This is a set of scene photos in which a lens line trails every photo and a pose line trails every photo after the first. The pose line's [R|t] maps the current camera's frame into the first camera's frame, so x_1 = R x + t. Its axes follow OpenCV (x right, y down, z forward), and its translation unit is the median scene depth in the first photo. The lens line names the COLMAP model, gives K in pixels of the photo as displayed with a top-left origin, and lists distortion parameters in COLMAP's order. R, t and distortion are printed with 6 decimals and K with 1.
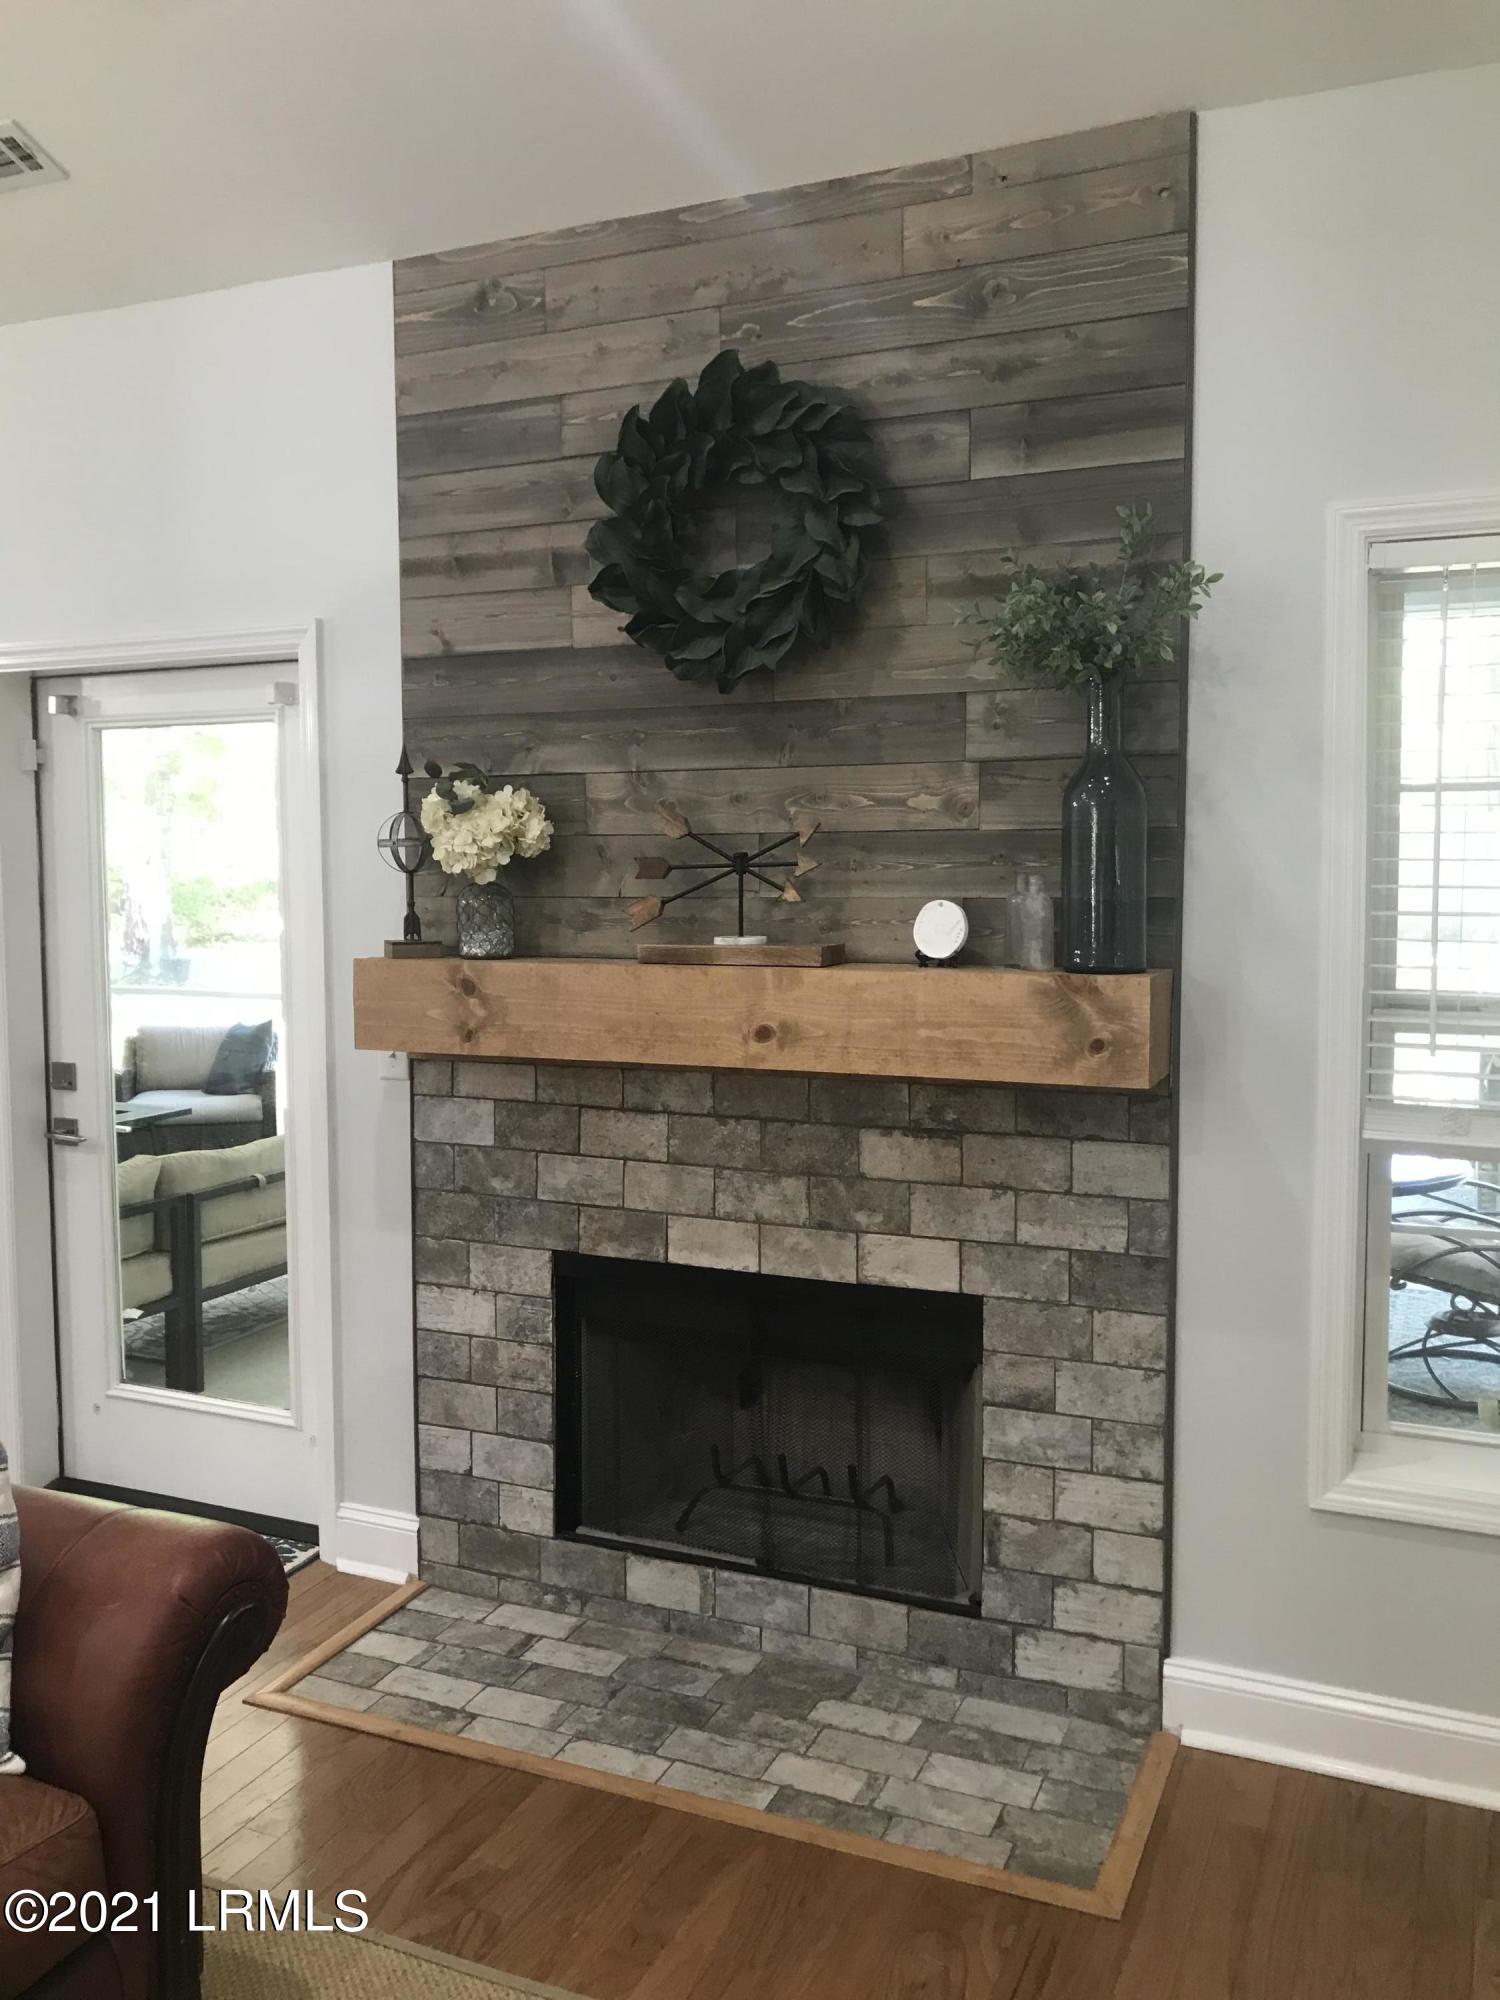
lens RADIAL K [[1653.7, 0, 747.8], [0, 1653.7, 988.4], [0, 0, 1]] dist [0.049802, -0.063226]
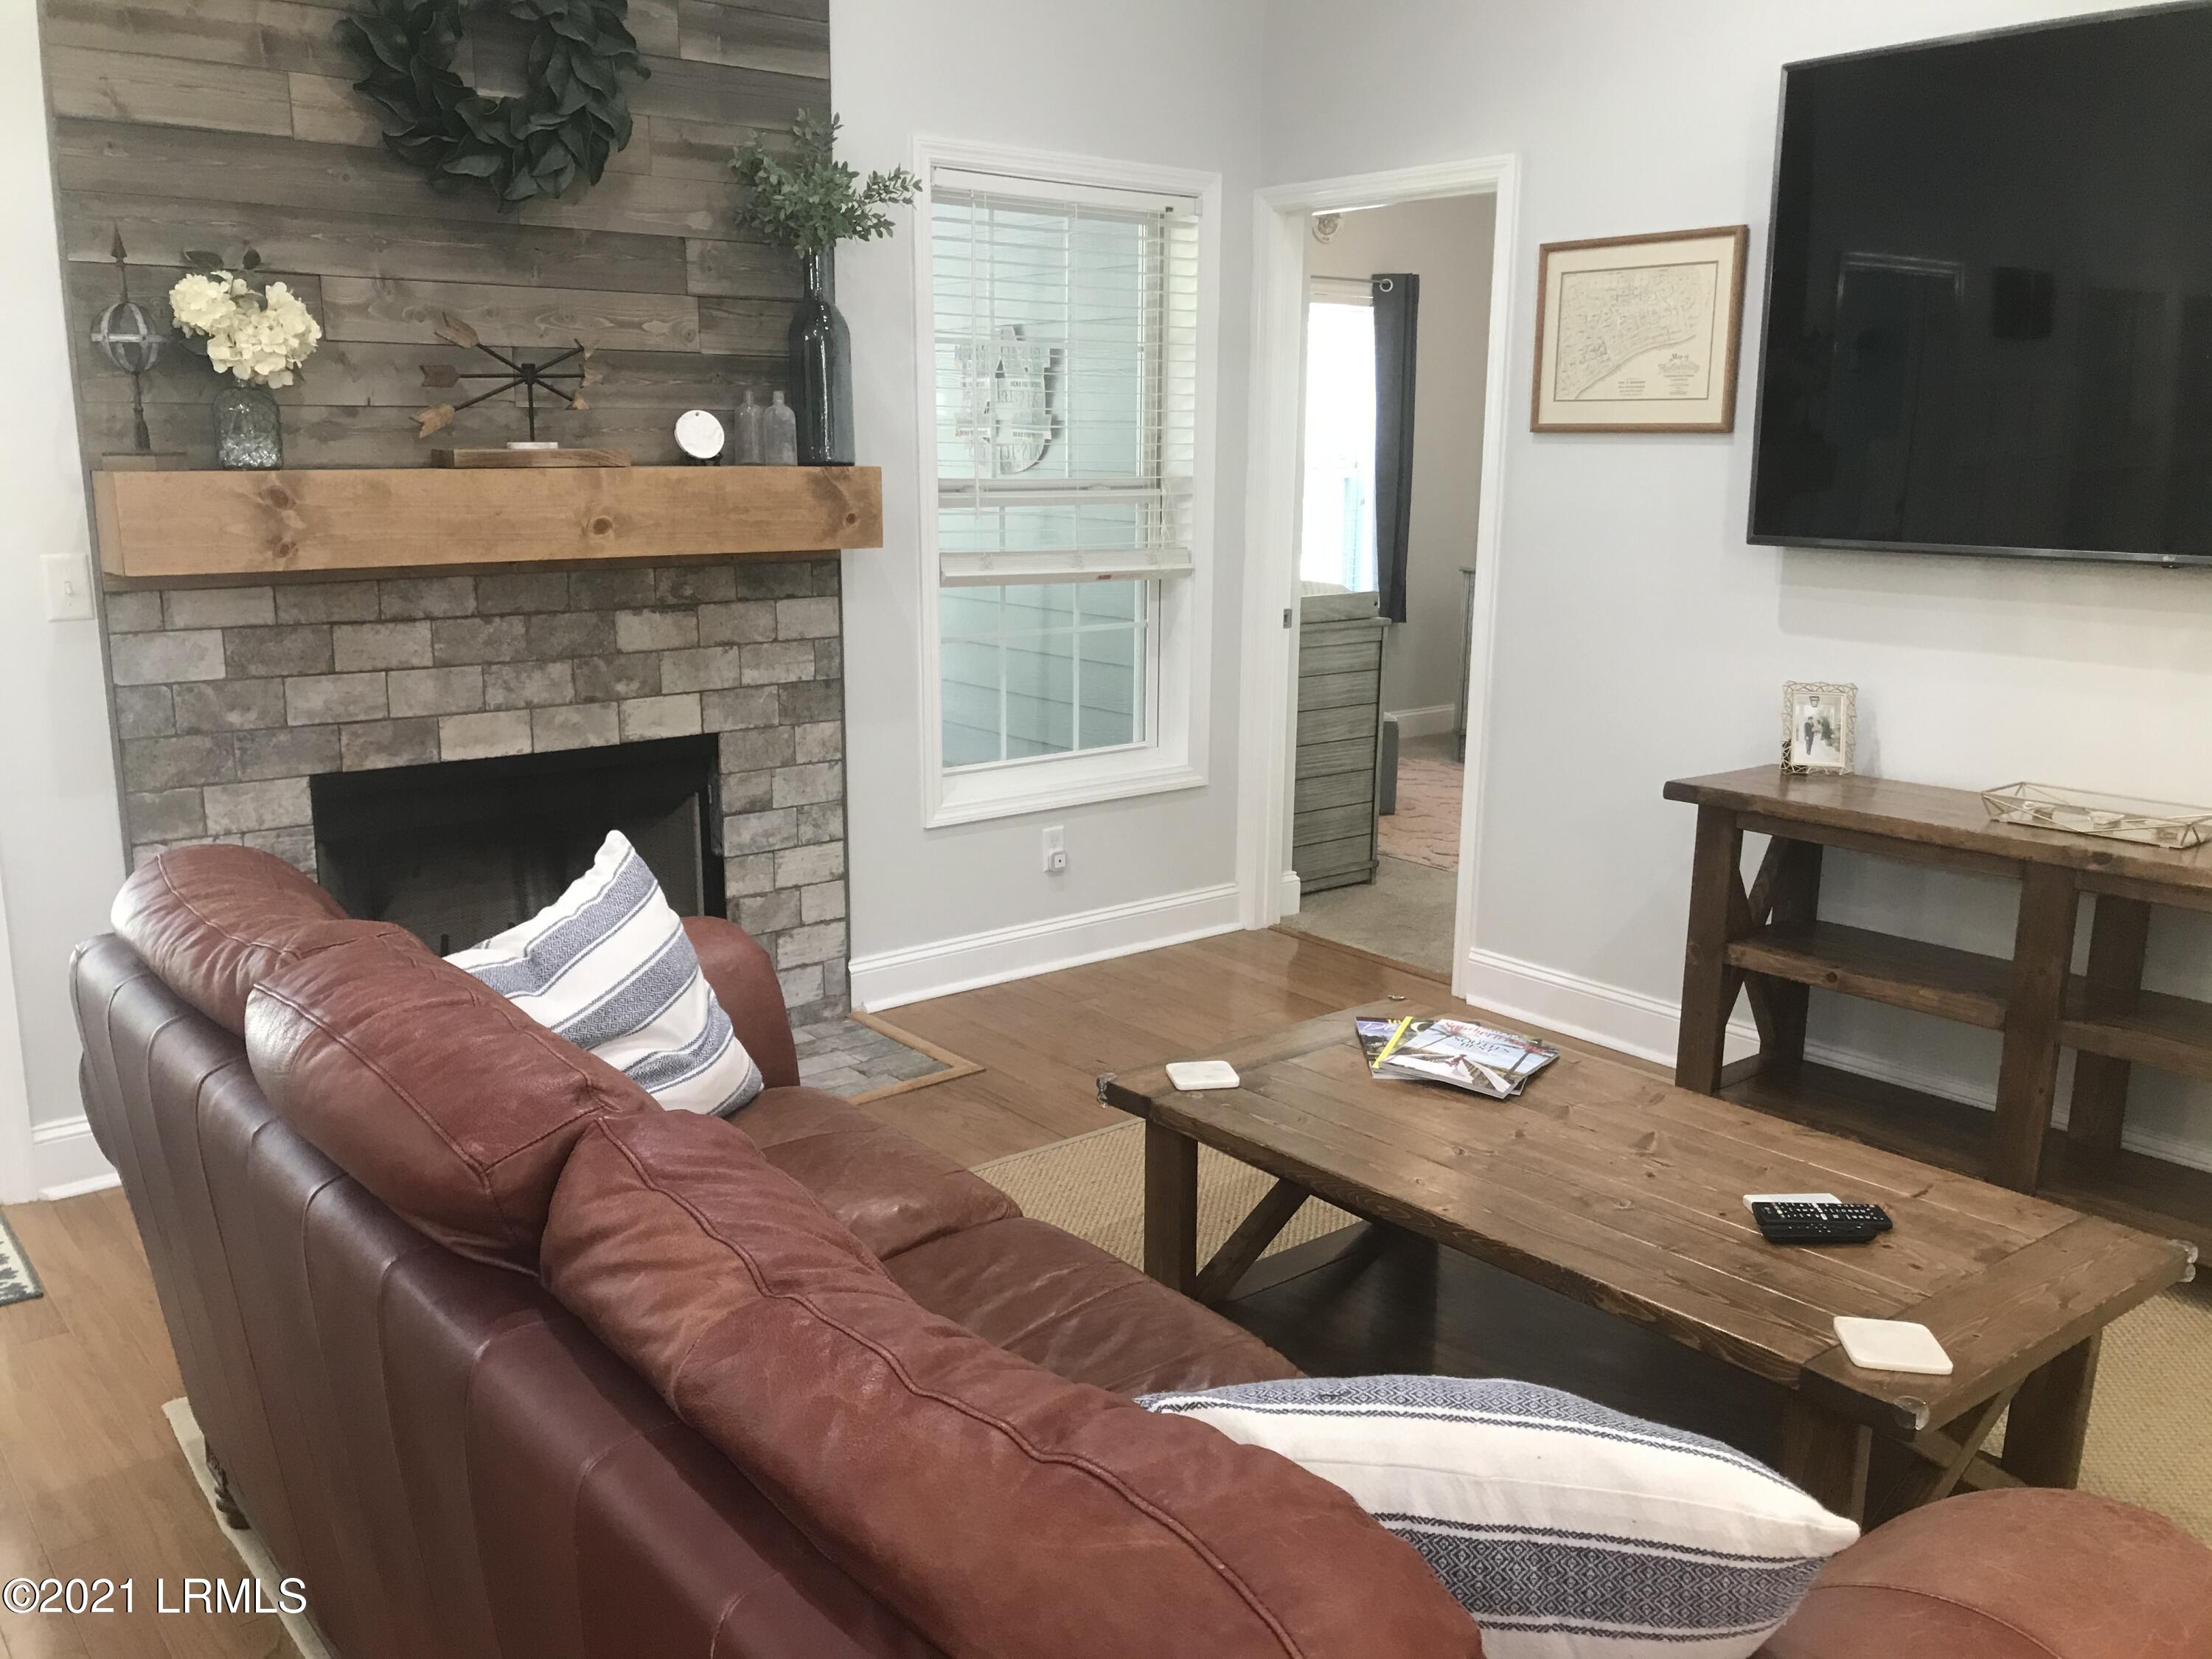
lens RADIAL K [[1829.0, 0, 1107.8], [0, 1829.0, 839.8], [0, 0, 1]] dist [0.049802, -0.063226]
pose [[0.451391, -0.184815, 0.872977, -0.958436], [0.066554, 0.982564, 0.173602, 0.041782], [-0.889841, -0.020262, 0.455821, 0.090438]]
